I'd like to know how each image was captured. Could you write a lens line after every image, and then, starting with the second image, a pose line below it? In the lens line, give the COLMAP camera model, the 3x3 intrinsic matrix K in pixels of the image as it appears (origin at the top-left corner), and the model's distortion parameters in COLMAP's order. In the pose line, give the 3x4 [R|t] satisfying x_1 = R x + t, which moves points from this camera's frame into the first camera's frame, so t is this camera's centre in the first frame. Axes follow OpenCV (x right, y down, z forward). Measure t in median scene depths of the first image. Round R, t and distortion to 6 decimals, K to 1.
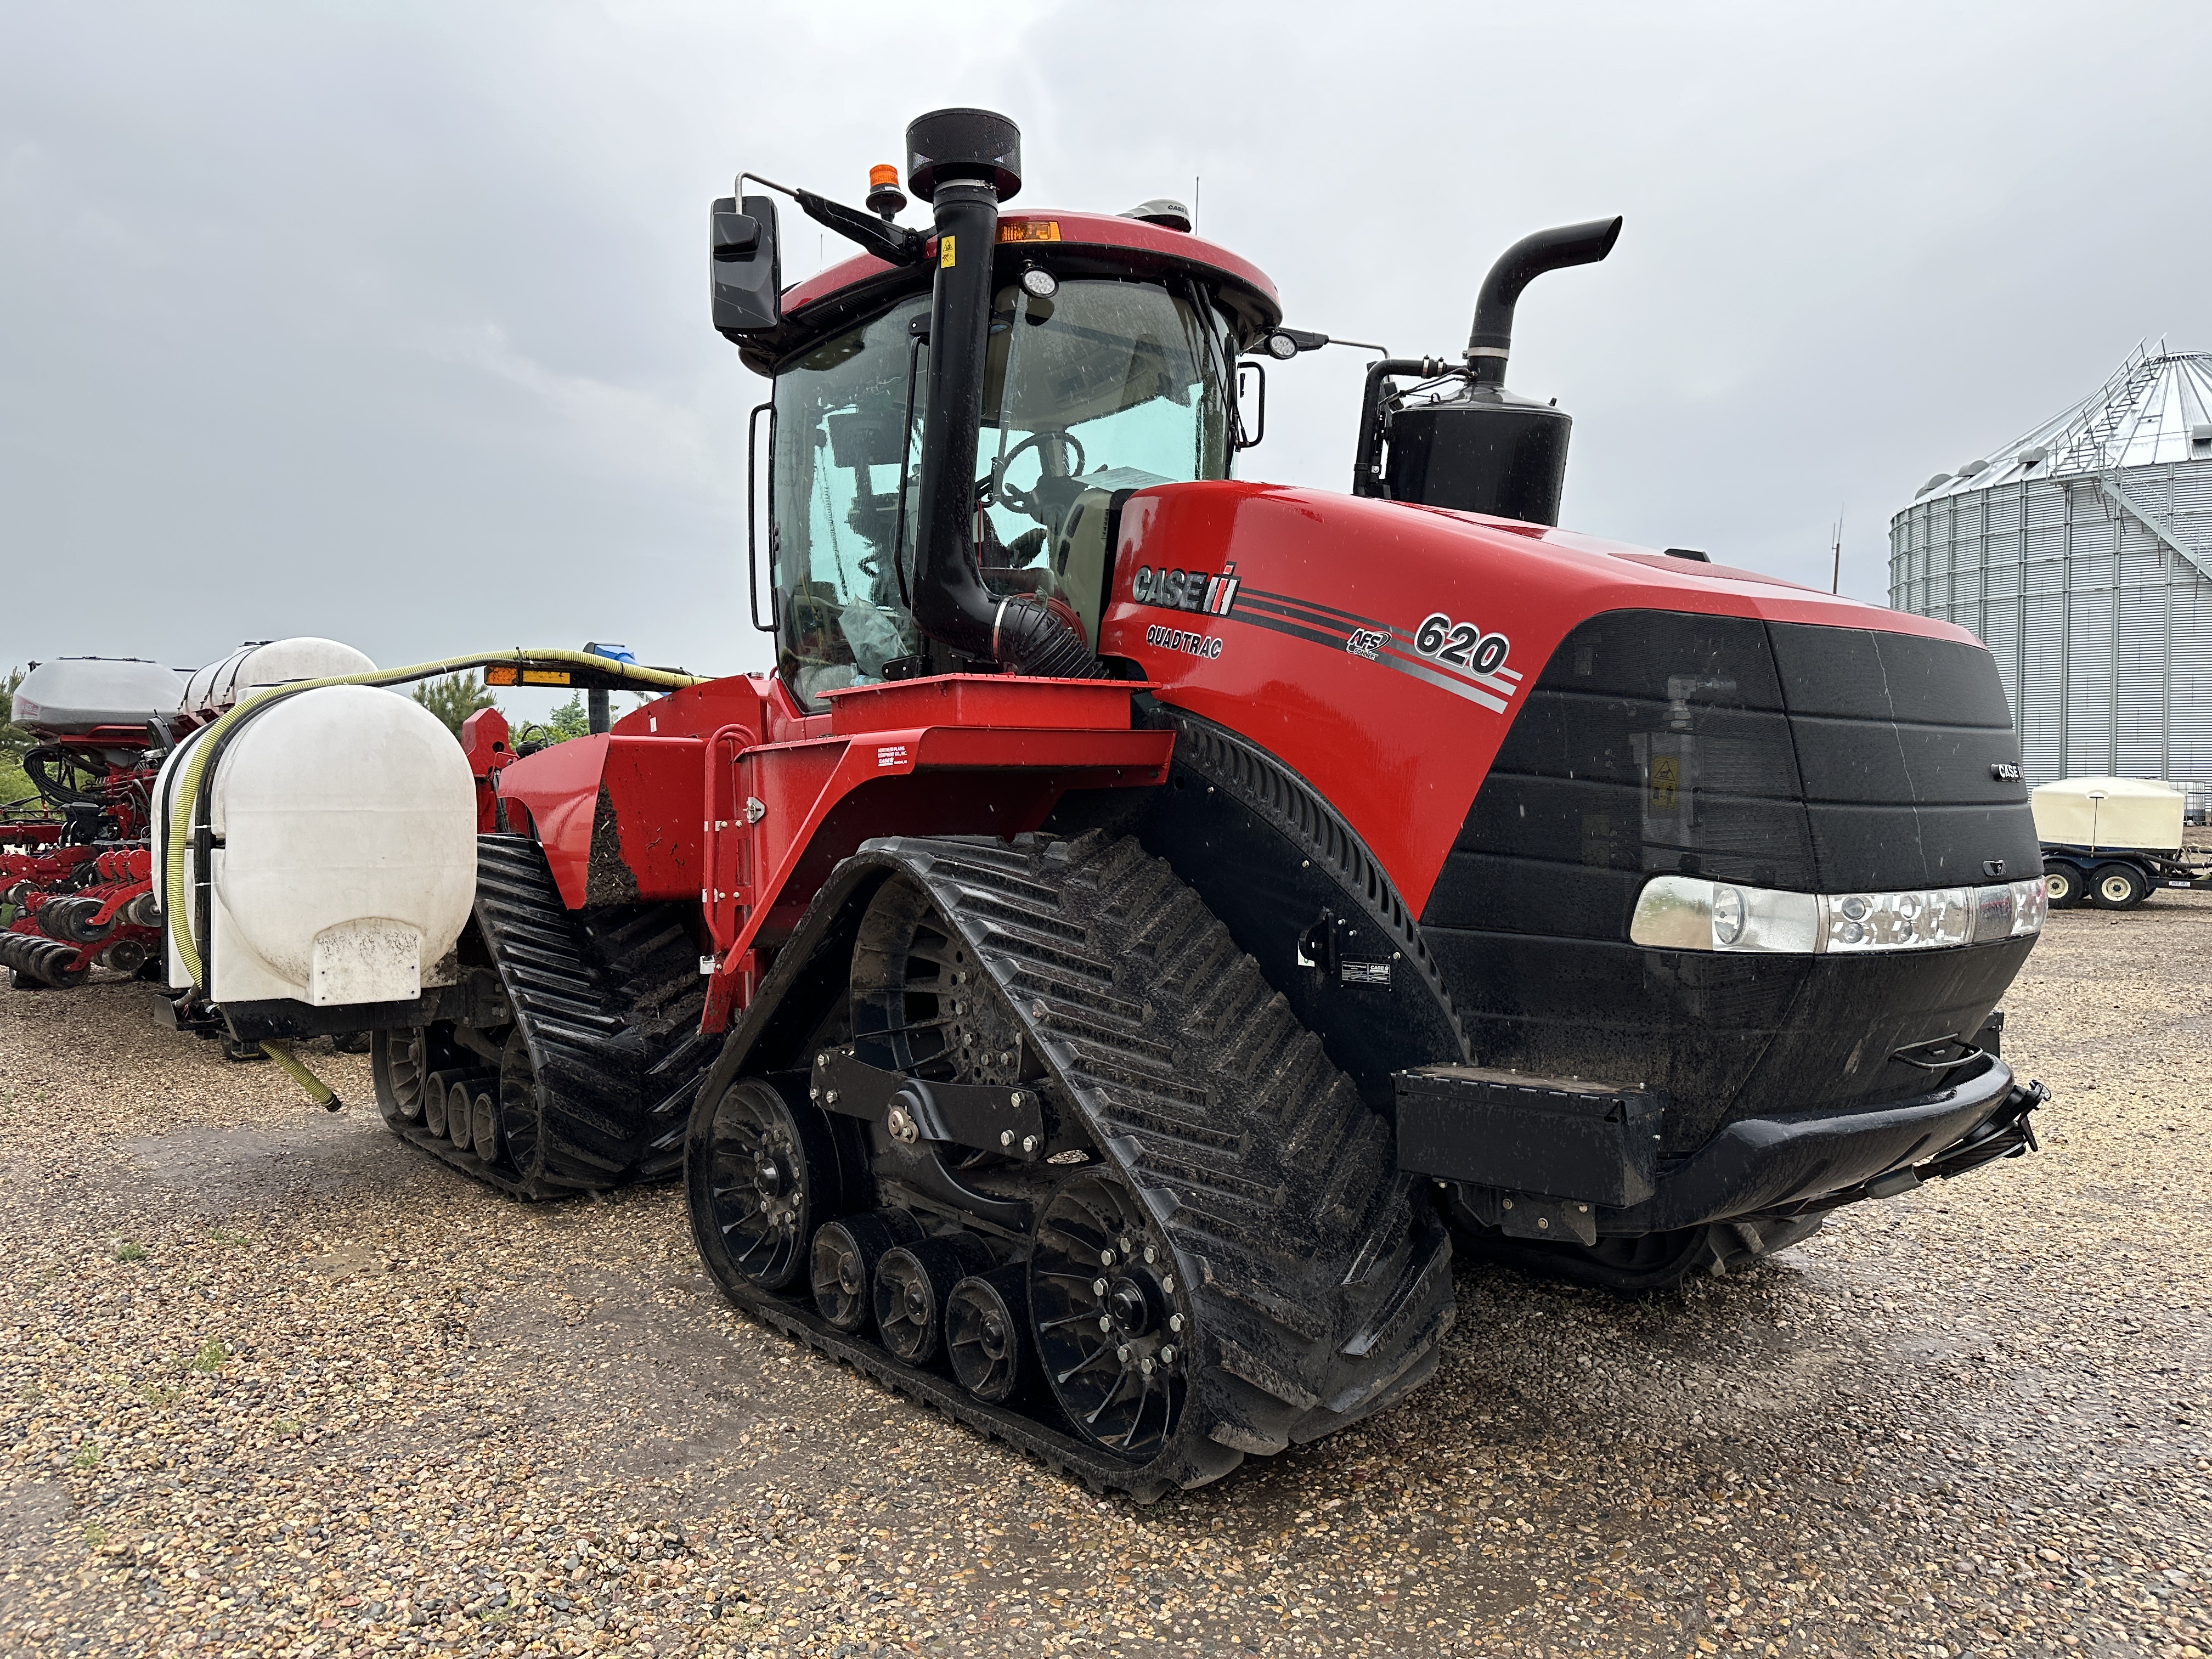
lens RADIAL K [[1559.1, 0, 1121.1], [0, 1559.1, 839.1], [0, 0, 1]] dist [0.104887, -0.164871]
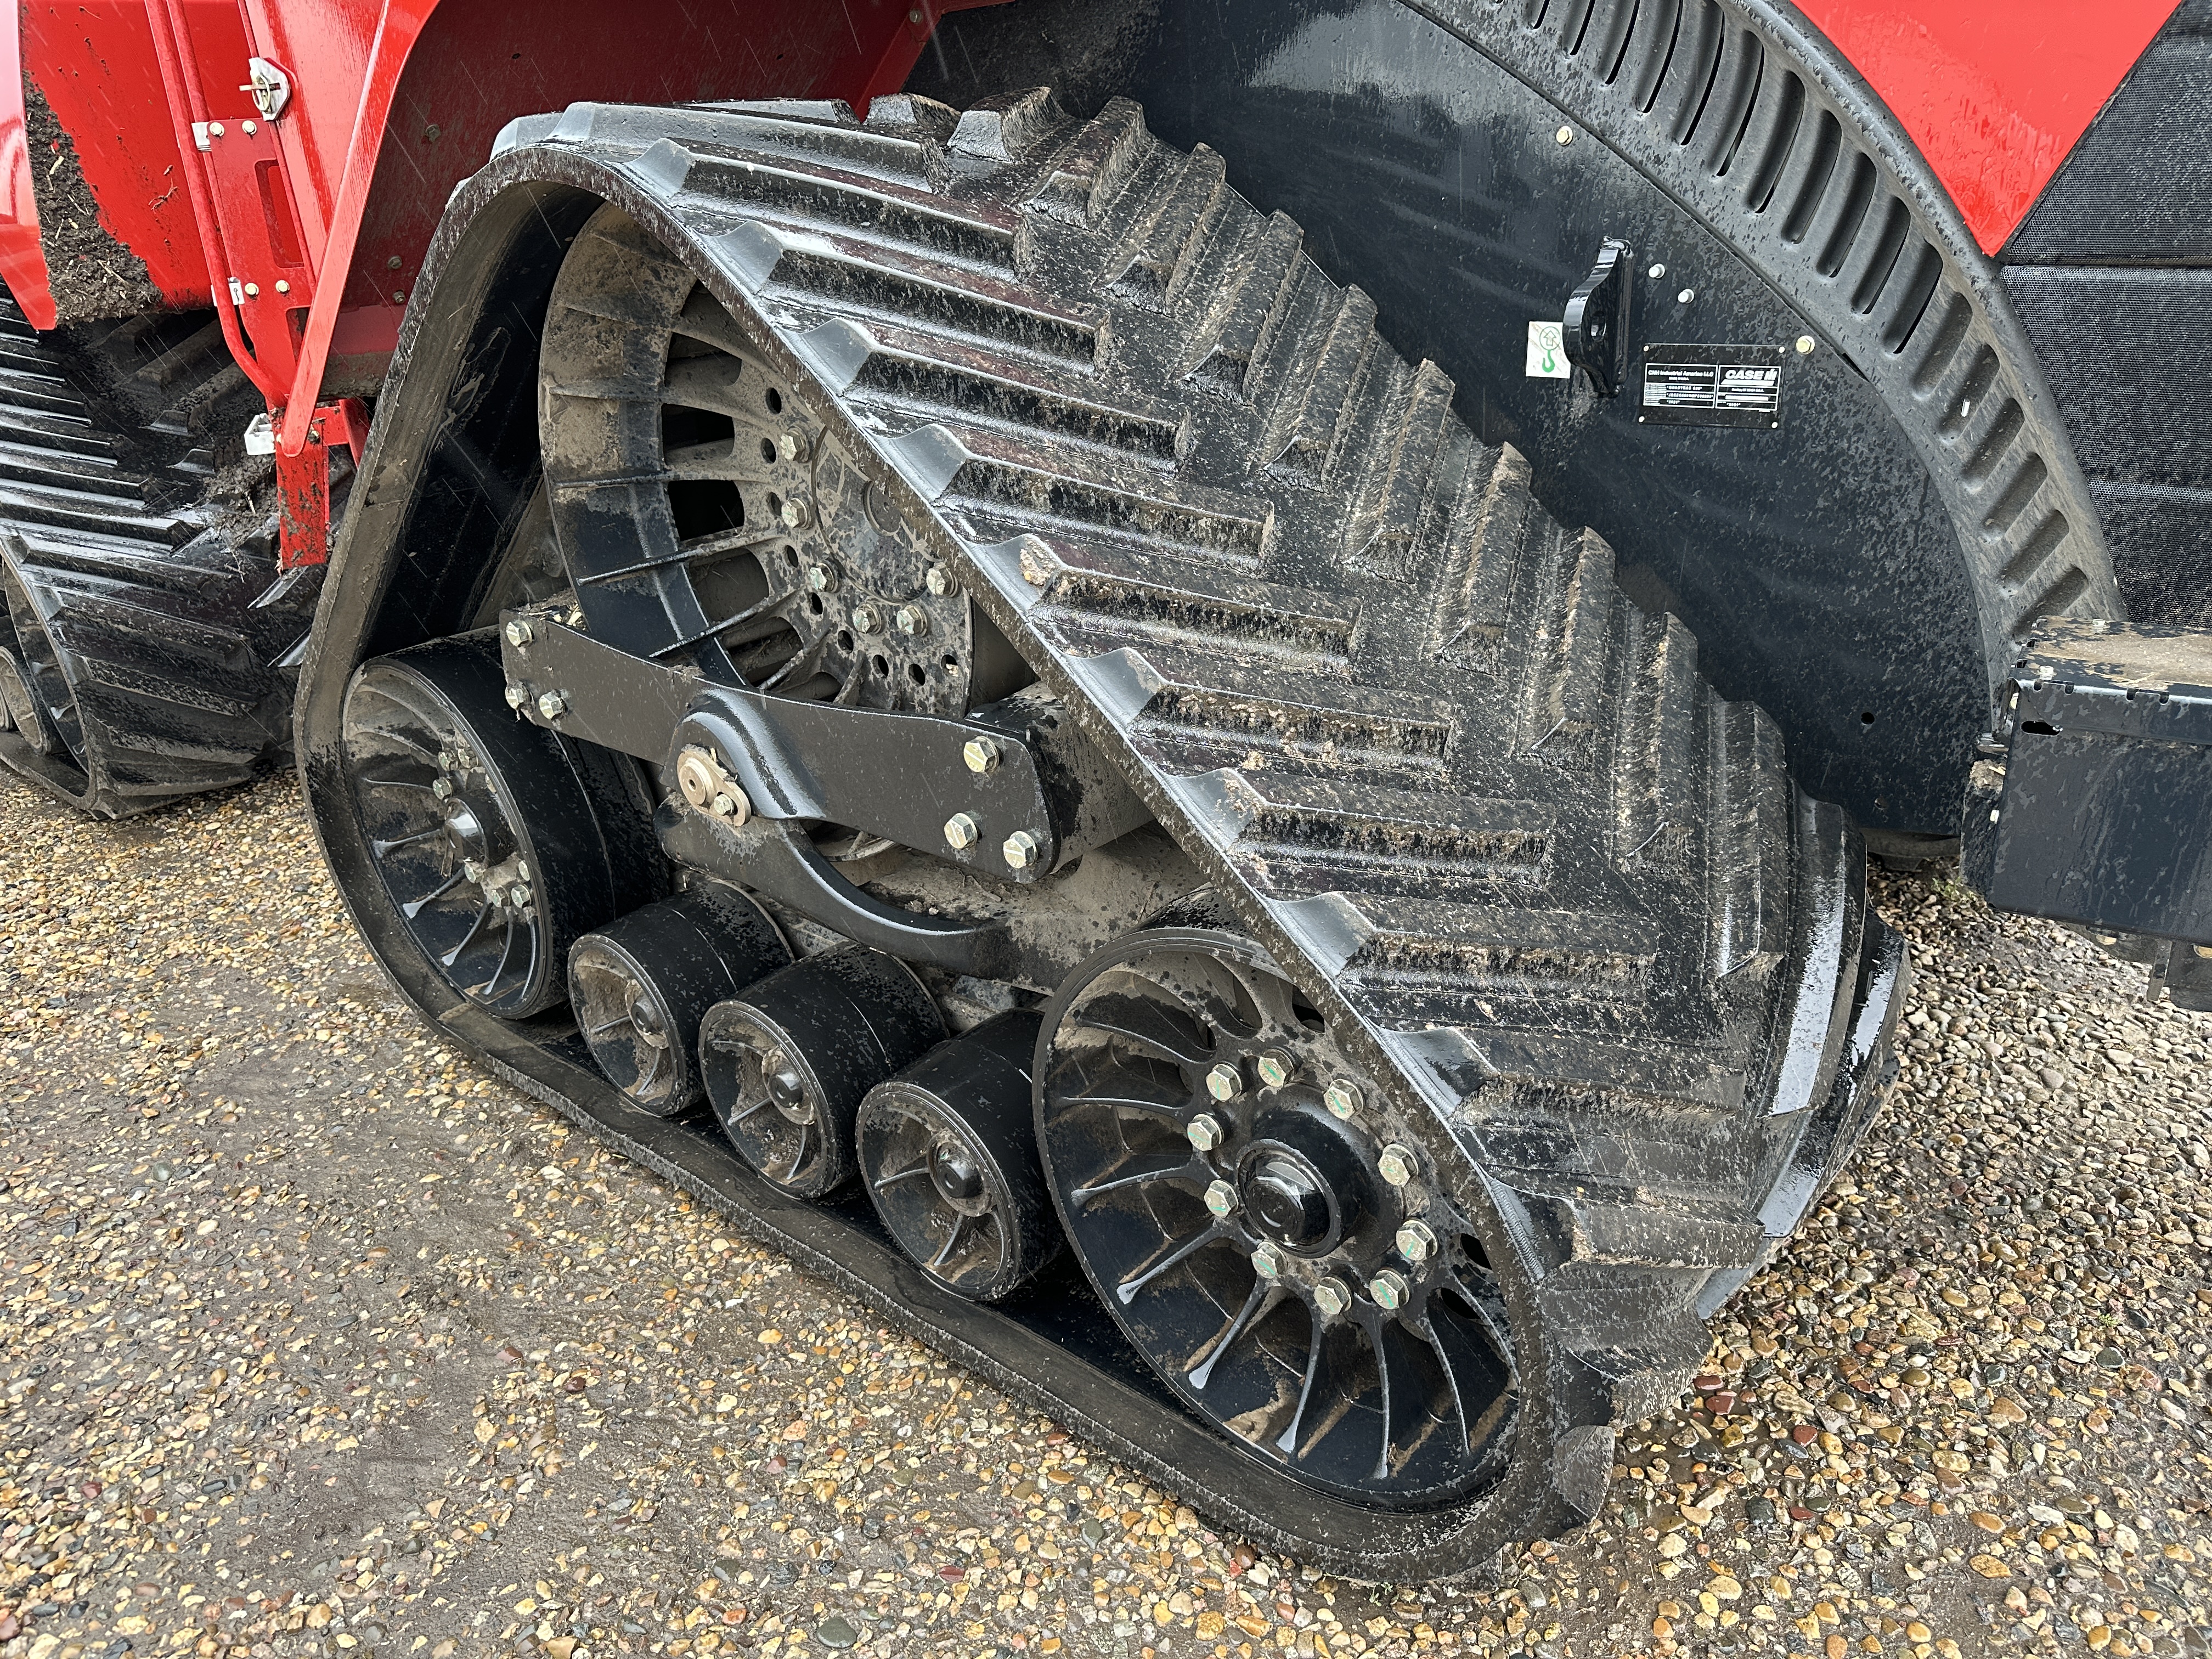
lens RADIAL K [[1559.1, 0, 1121.1], [0, 1559.1, 839.1], [0, 0, 1]] dist [0.104887, -0.164871]
pose [[0.988701, -0.097696, 0.113688, -0.072848], [0.047536, 0.923637, 0.380310, 0.023618], [-0.142162, -0.370608, 0.917845, 0.544031]]
